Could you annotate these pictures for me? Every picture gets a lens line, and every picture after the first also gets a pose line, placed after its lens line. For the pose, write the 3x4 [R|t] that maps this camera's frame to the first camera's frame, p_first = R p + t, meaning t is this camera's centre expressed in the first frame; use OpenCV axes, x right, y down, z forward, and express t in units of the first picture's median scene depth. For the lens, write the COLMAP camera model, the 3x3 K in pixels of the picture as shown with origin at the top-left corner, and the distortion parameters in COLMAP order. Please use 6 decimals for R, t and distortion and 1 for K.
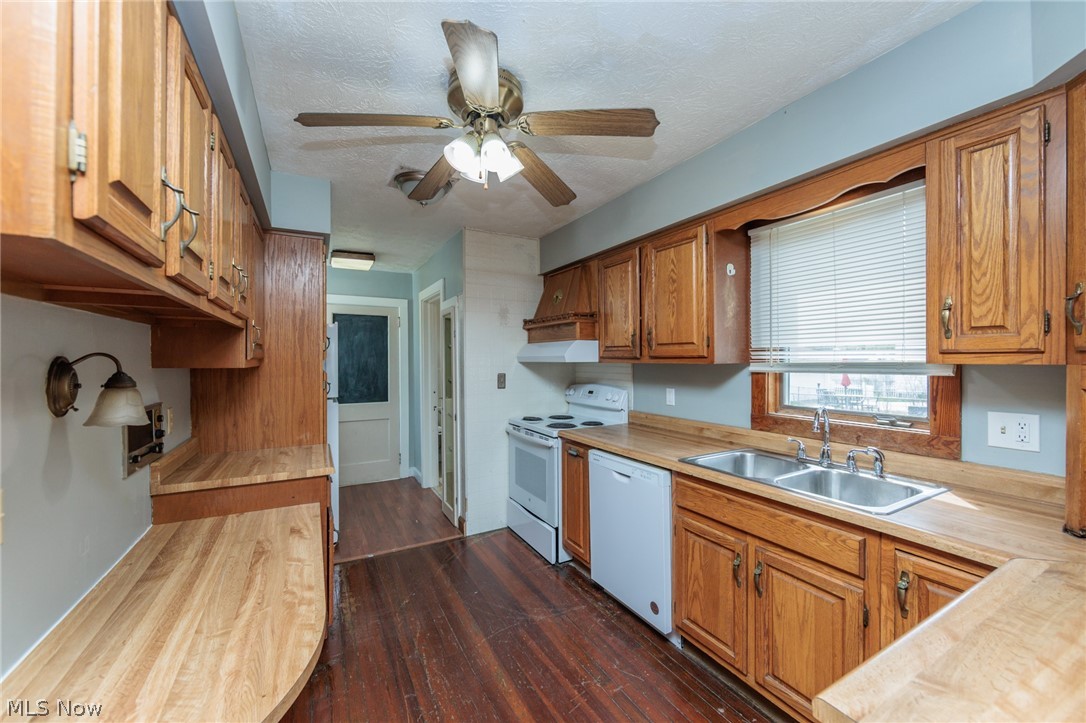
lens RADIAL K [[426.1, 0, 543.0], [0, 426.1, 361.5], [0, 0, 1]] dist [-0.001091, -0.000164]
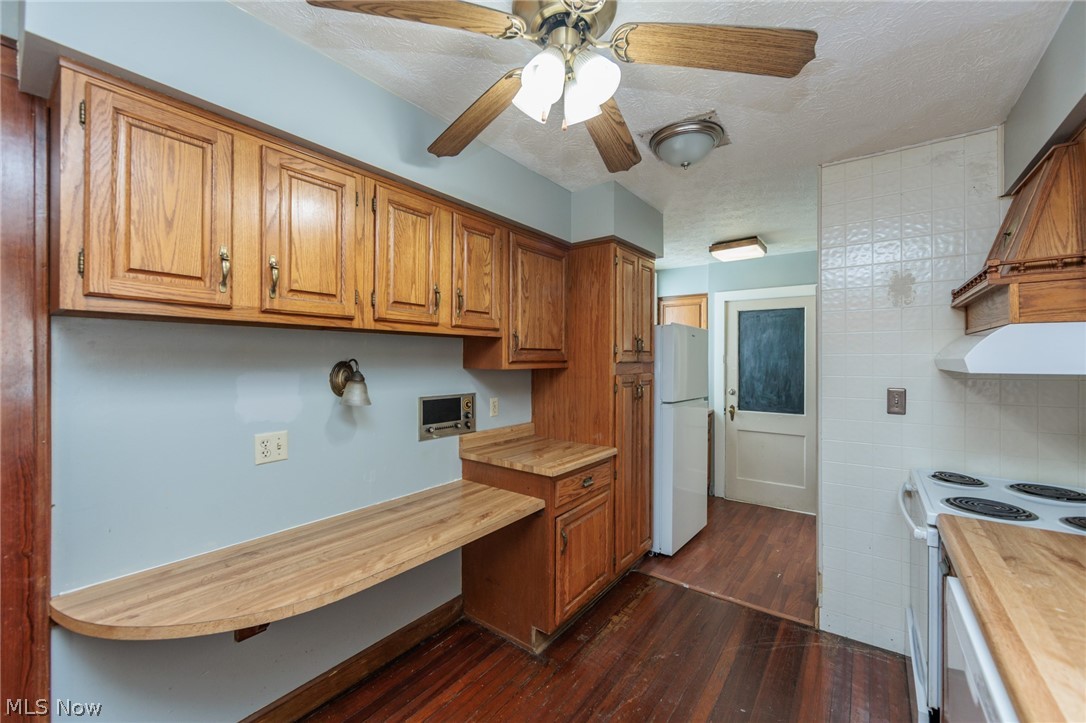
lens RADIAL K [[432.6, 0, 546.9], [0, 432.6, 361.1], [0, 0, 1]] dist [0.000582, 0.000036]
pose [[0.409948, 0.007752, -0.912076, 0.332926], [-0.007867, 0.999957, 0.004963, -0.012024], [0.912075, 0.005141, 0.409992, 0.427882]]
